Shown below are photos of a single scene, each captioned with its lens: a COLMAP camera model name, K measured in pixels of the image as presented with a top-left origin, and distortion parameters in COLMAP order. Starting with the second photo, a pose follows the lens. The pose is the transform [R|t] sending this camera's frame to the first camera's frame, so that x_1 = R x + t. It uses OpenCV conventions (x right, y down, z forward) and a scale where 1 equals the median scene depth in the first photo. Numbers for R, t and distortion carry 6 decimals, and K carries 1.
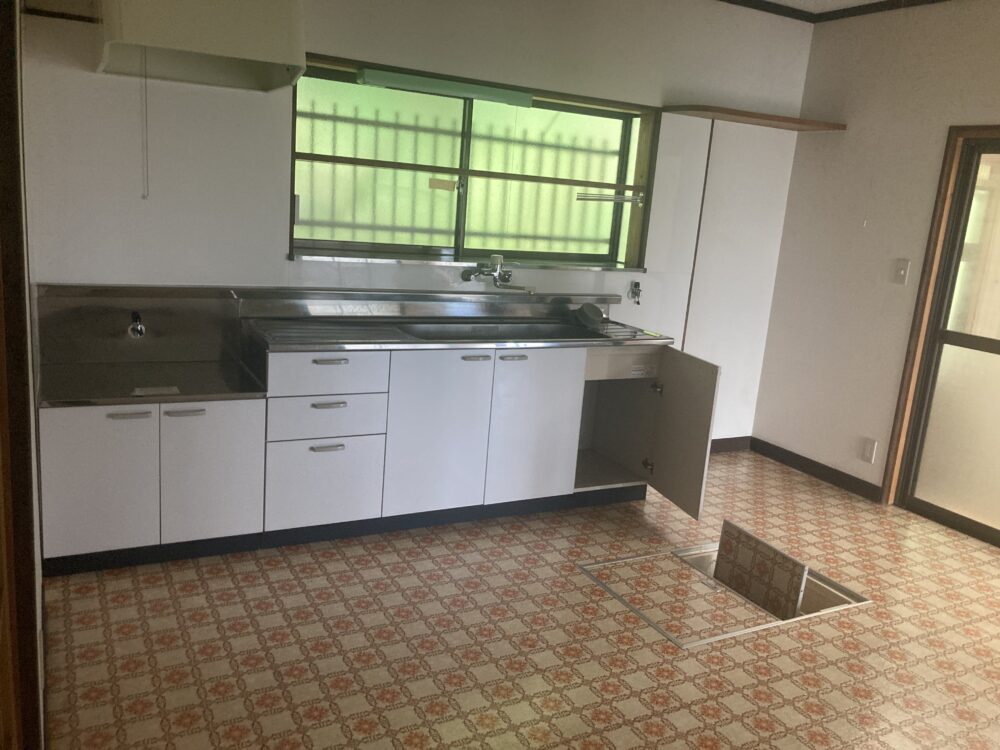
lens RADIAL K [[836.5, 0, 507.6], [0, 836.5, 373.6], [0, 0, 1]] dist [0.045769, -0.029309]
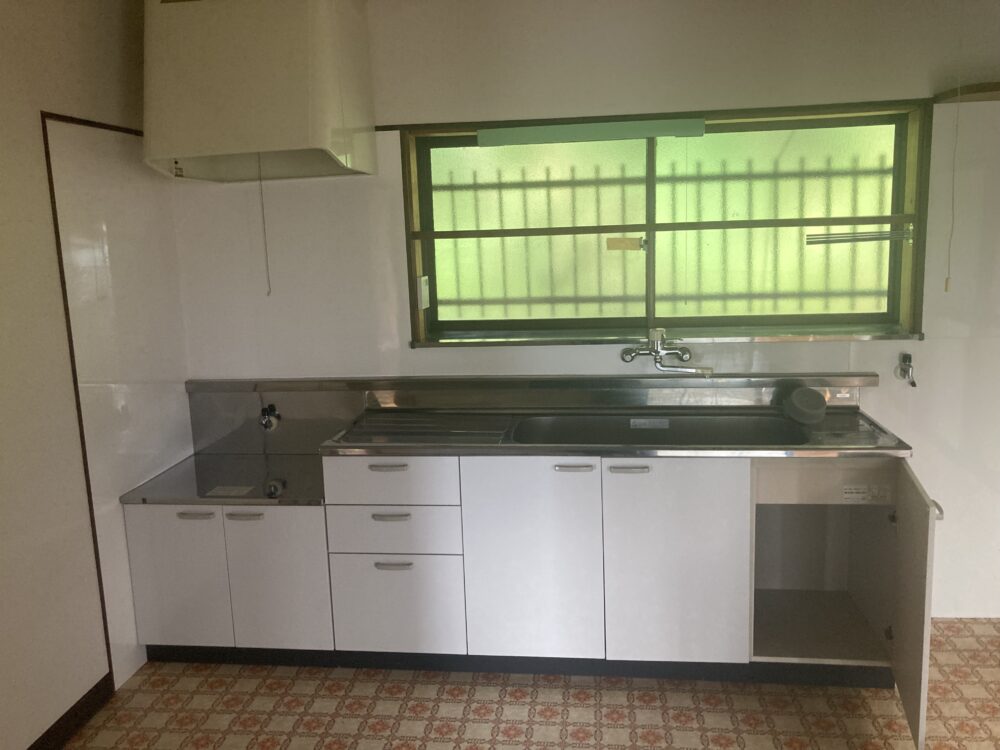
lens RADIAL K [[797.4, 0, 498.5], [0, 797.4, 374.8], [0, 0, 1]] dist [-0.014888, 0.006733]
pose [[0.813234, -0.009824, -0.581854, 0.292107], [-0.024972, 0.998347, -0.051759, -0.056693], [0.581401, 0.056622, 0.811644, 0.318023]]
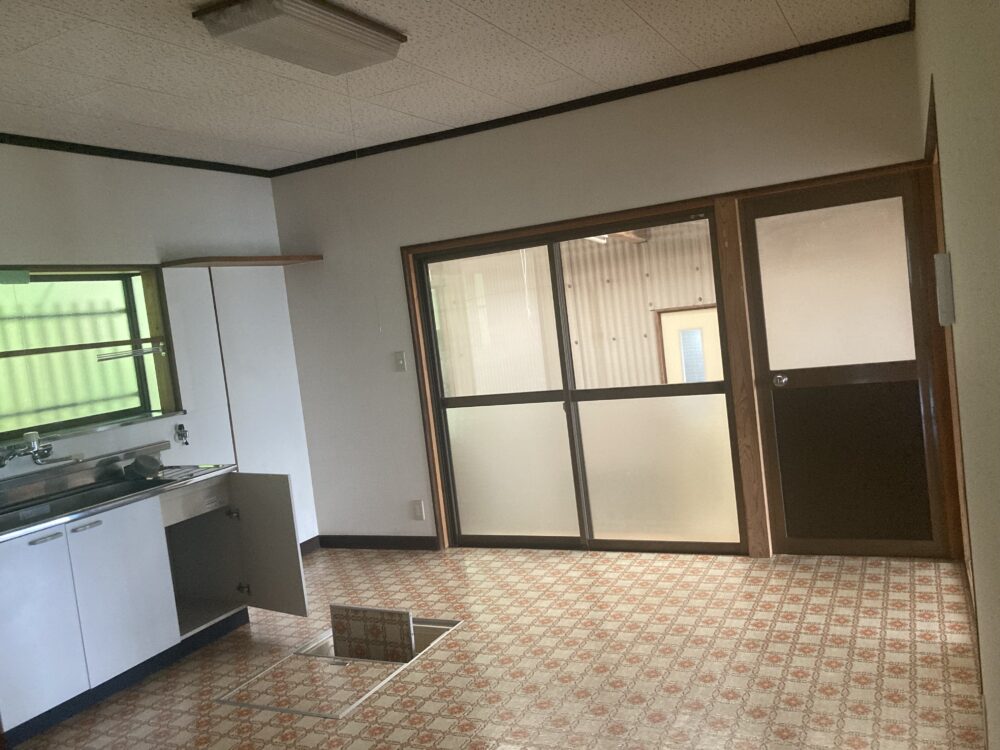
lens RADIAL K [[836.5, 0, 499.6], [0, 836.5, 371.3], [0, 0, 1]] dist [0.045769, -0.029309]
pose [[0.809692, -0.219660, 0.544195, -0.089223], [0.298887, 0.952383, -0.060284, 0.010820], [-0.505040, 0.211464, 0.836790, -0.101939]]
